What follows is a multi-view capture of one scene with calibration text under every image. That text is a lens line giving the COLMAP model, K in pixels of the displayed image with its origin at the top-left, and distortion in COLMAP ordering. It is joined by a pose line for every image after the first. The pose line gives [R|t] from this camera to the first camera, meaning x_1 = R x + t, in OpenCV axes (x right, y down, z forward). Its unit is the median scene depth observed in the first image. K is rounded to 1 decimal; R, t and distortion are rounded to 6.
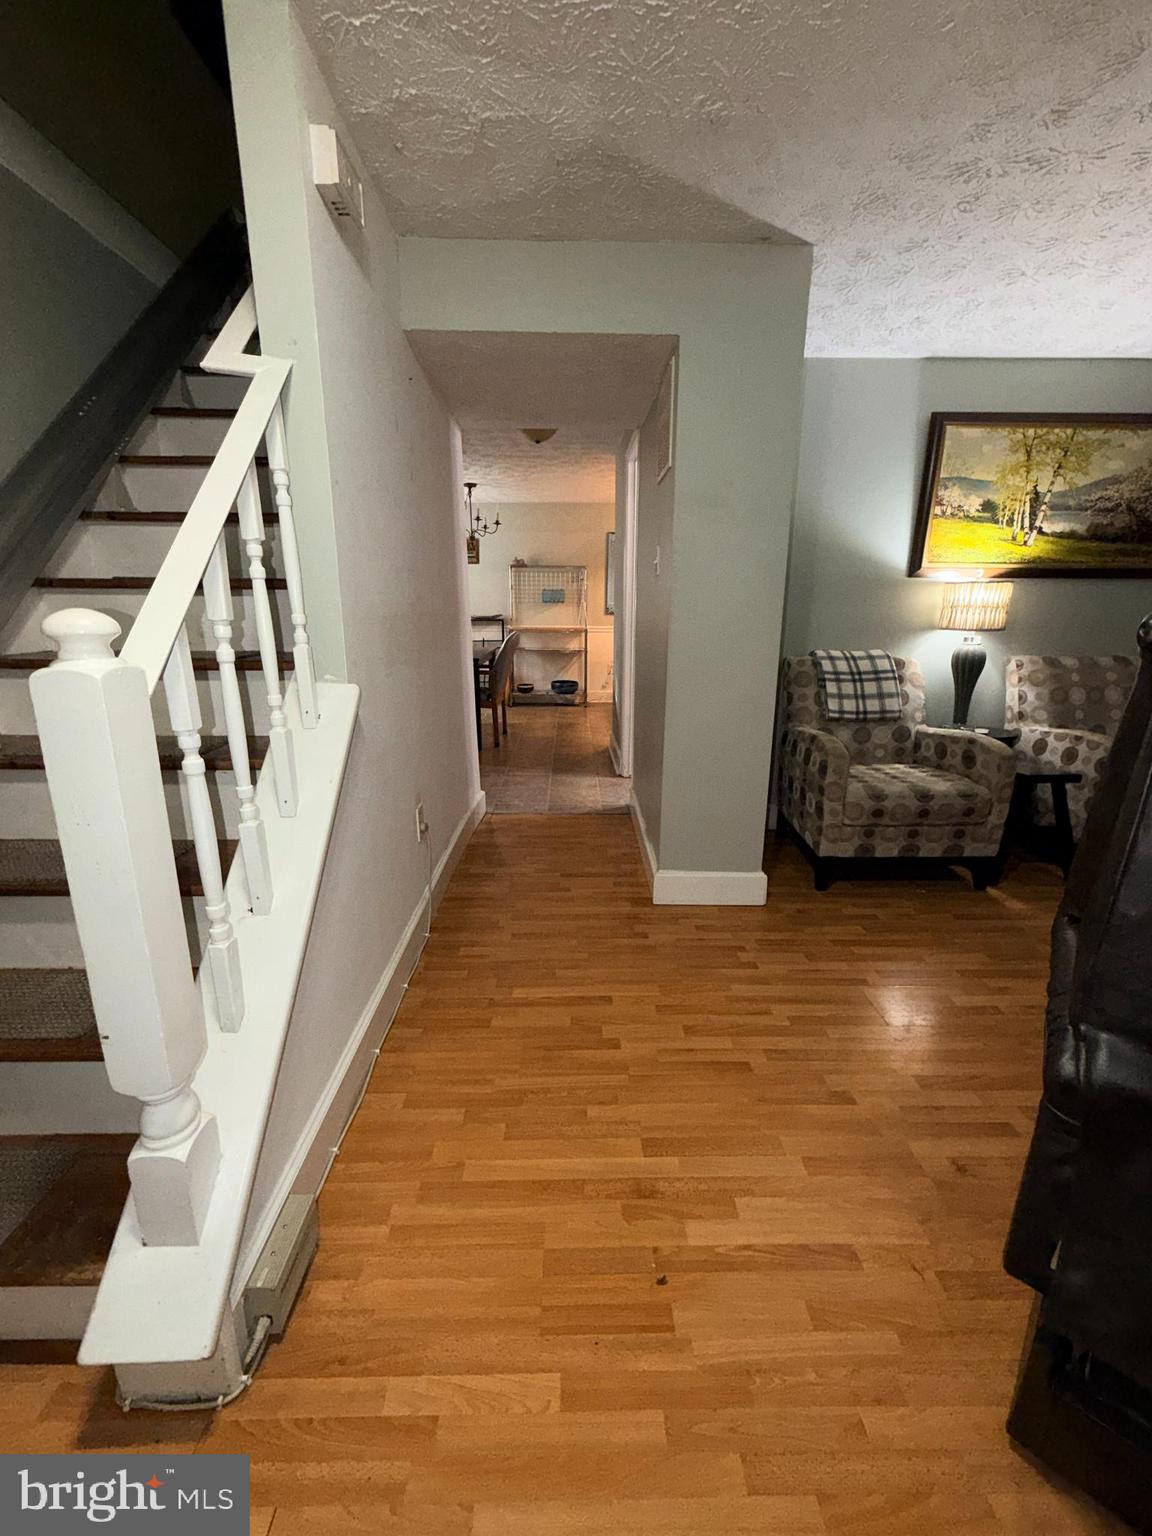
lens RADIAL K [[615.5, 0, 573.7], [0, 615.5, 768.9], [0, 0, 1]] dist [0.000015, 0.000600]
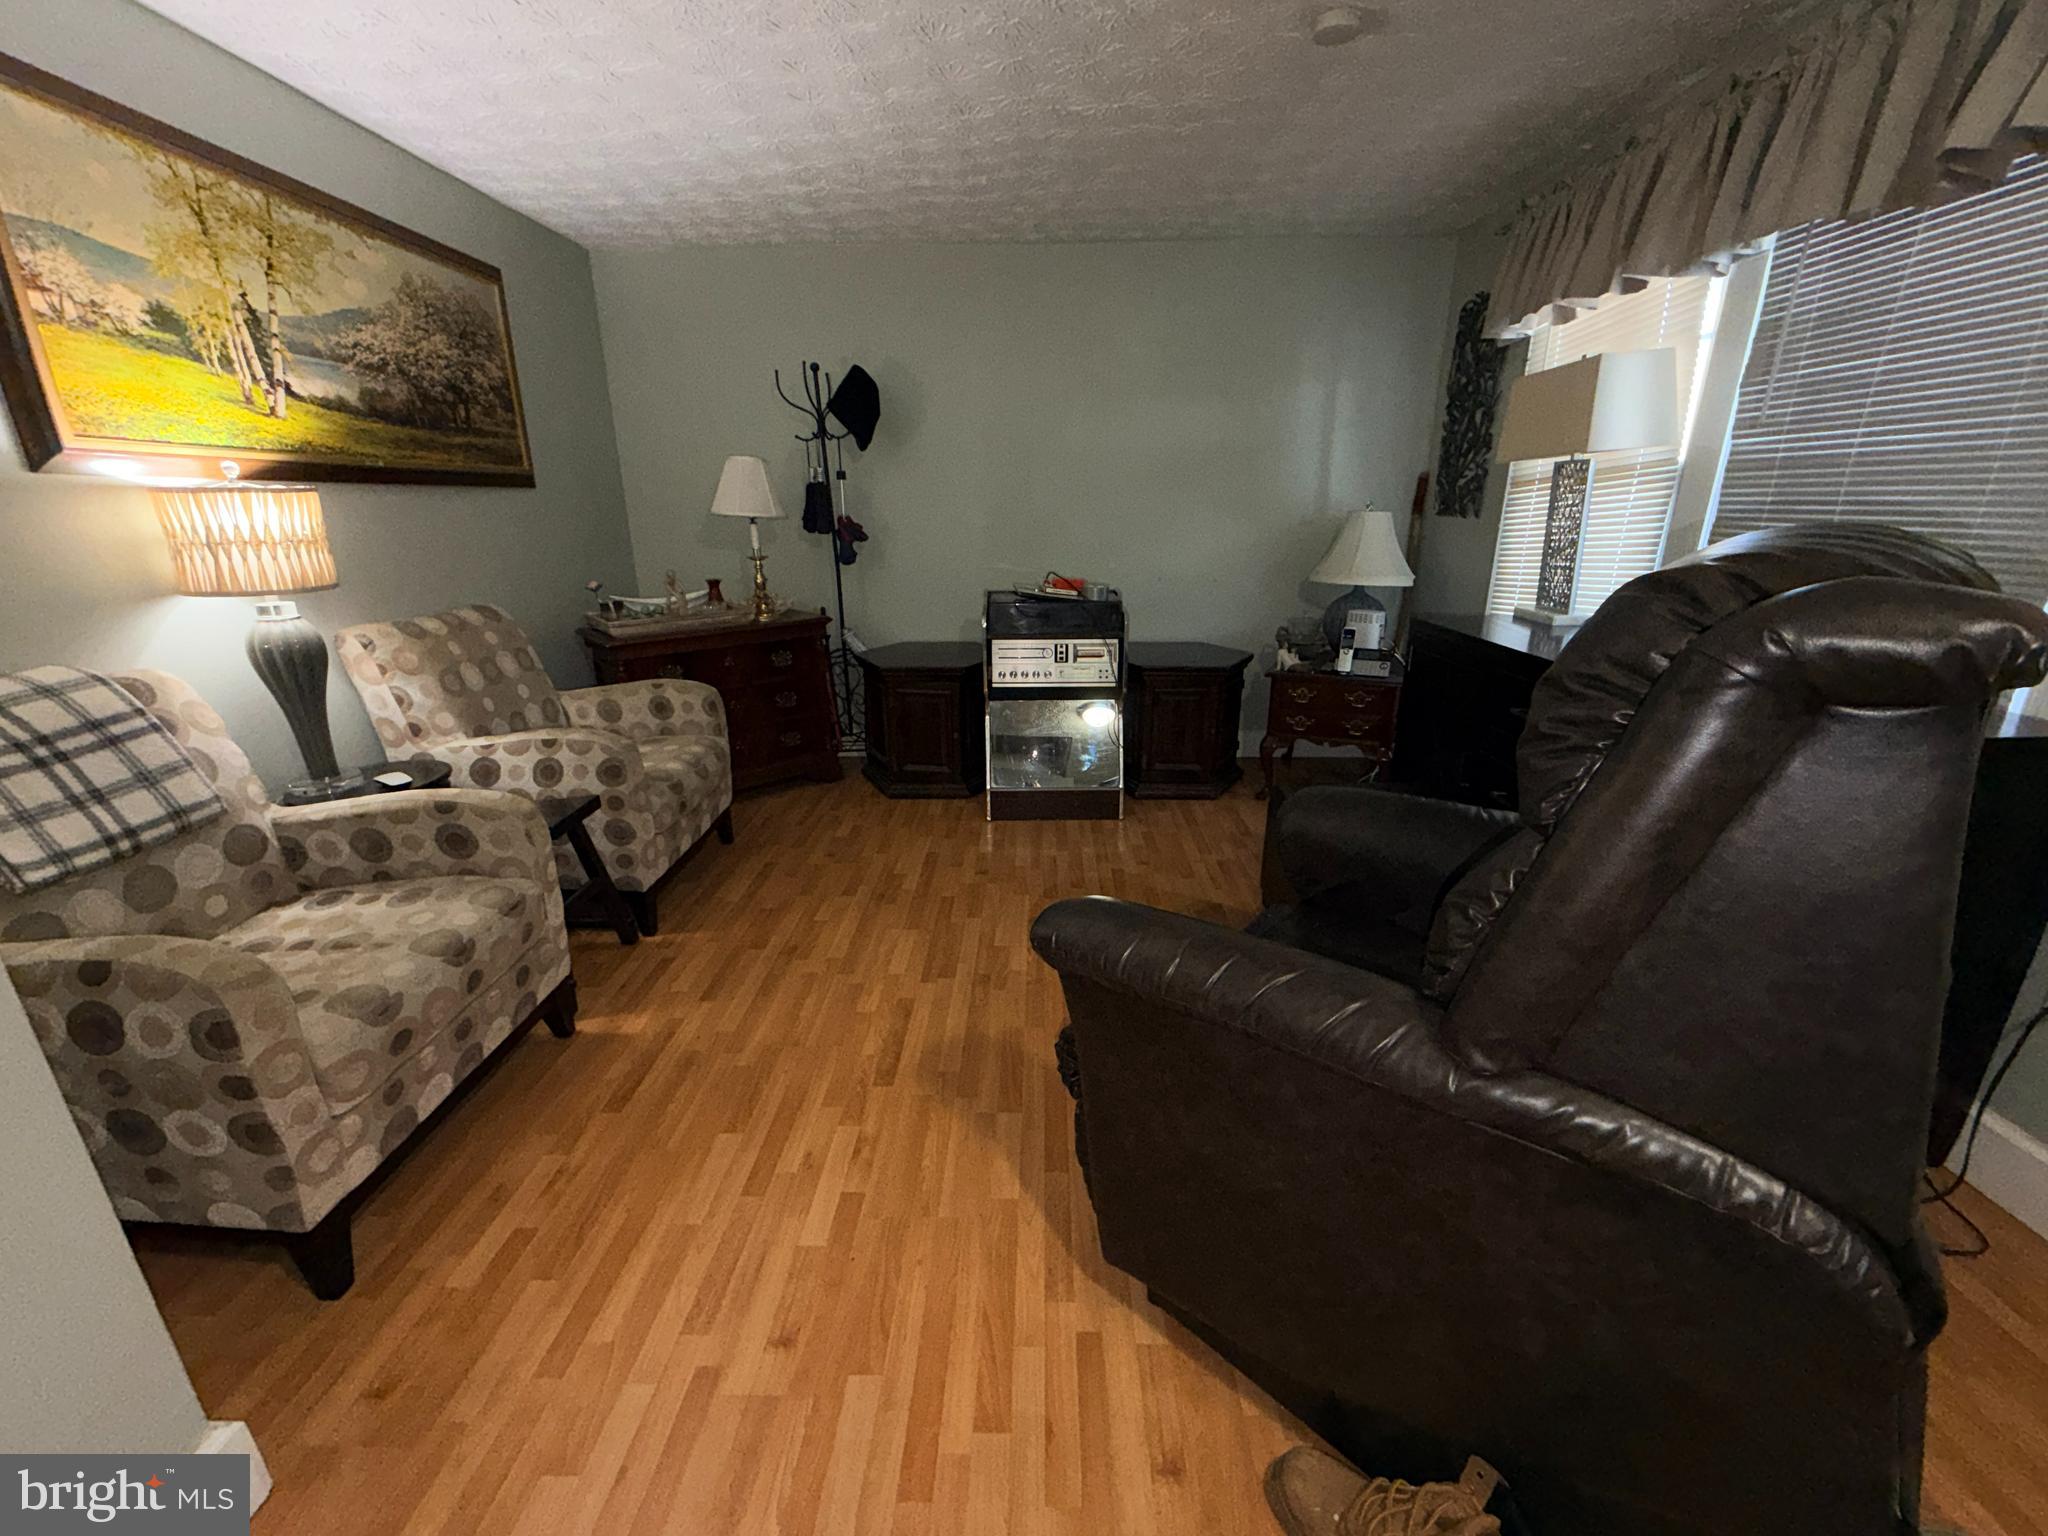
lens RADIAL K [[820.7, 0, 1025.3], [0, 820.7, 766.9], [0, 0, 1]] dist [0.000015, 0.000600]
pose [[0.042581, -0.307845, 0.950483, 0.025738], [0.265384, 0.920655, 0.286296, -0.127493], [-0.963202, 0.240052, 0.120899, 0.394885]]
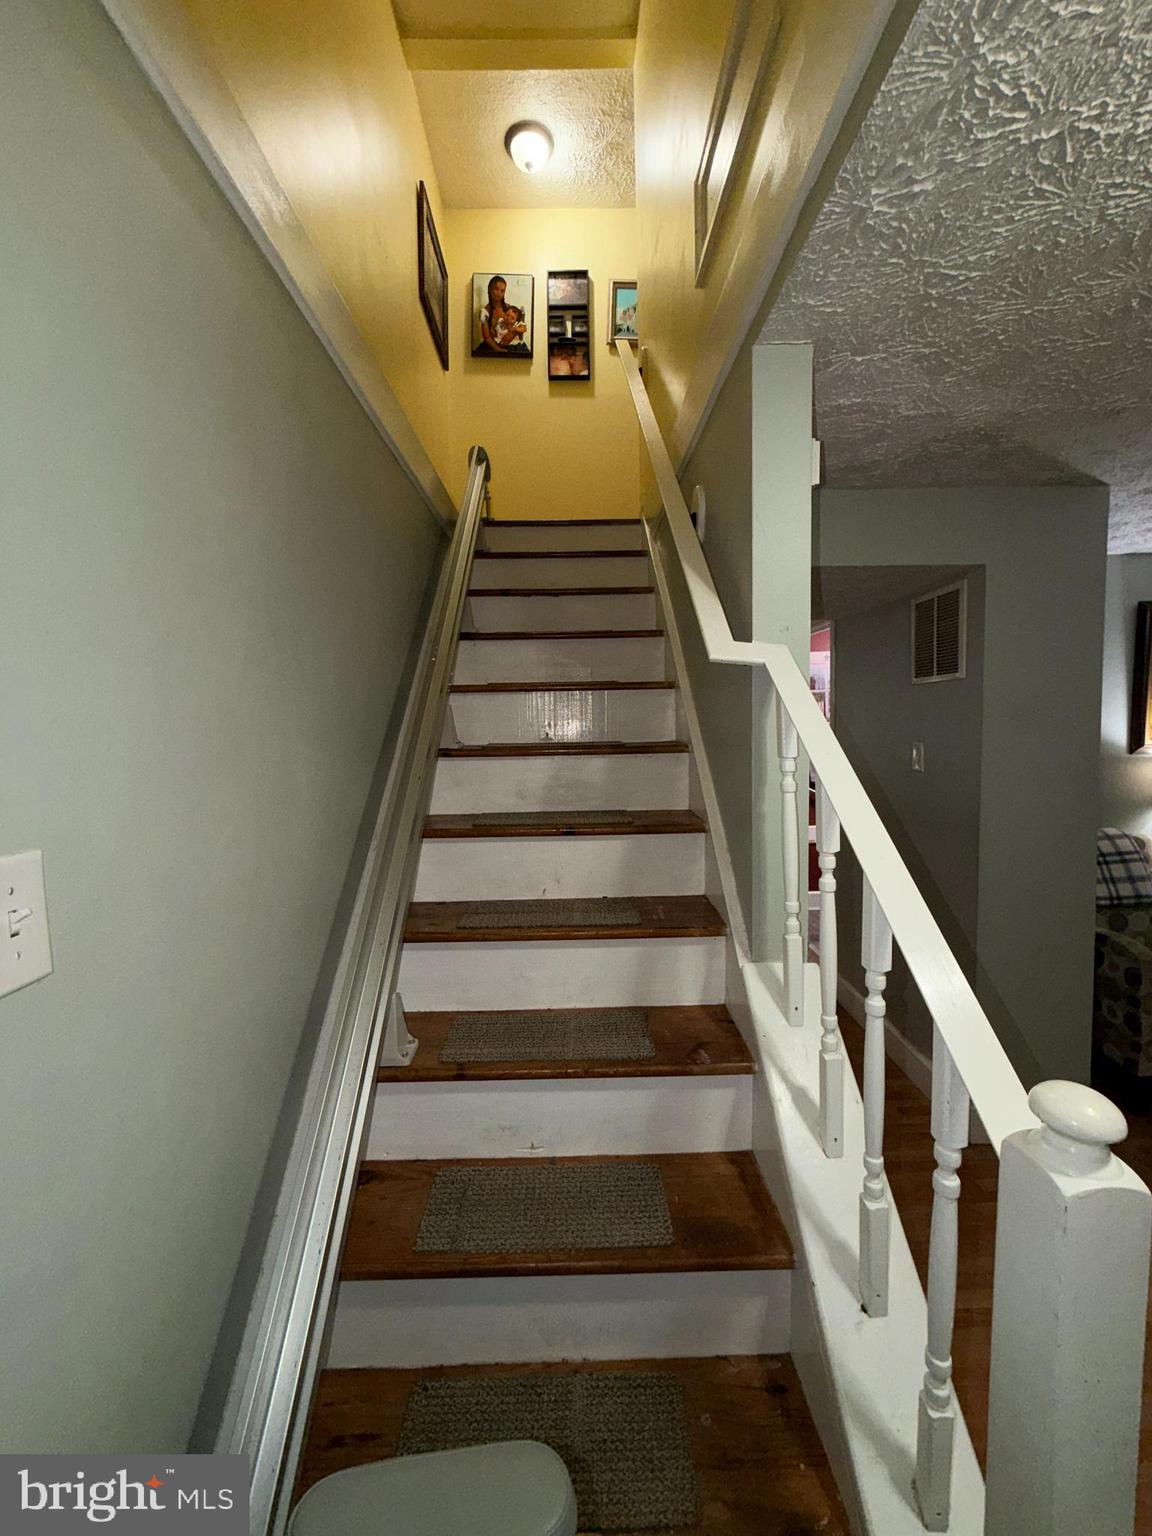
lens RADIAL K [[615.5, 0, 580.9], [0, 615.5, 764.7], [0, 0, 1]] dist [0.000015, 0.000600]
pose [[0.999695, -0.023967, -0.005968, -0.337158], [0.022330, 0.980278, -0.196357, -0.124732], [0.010556, 0.196164, 0.980514, 0.030981]]
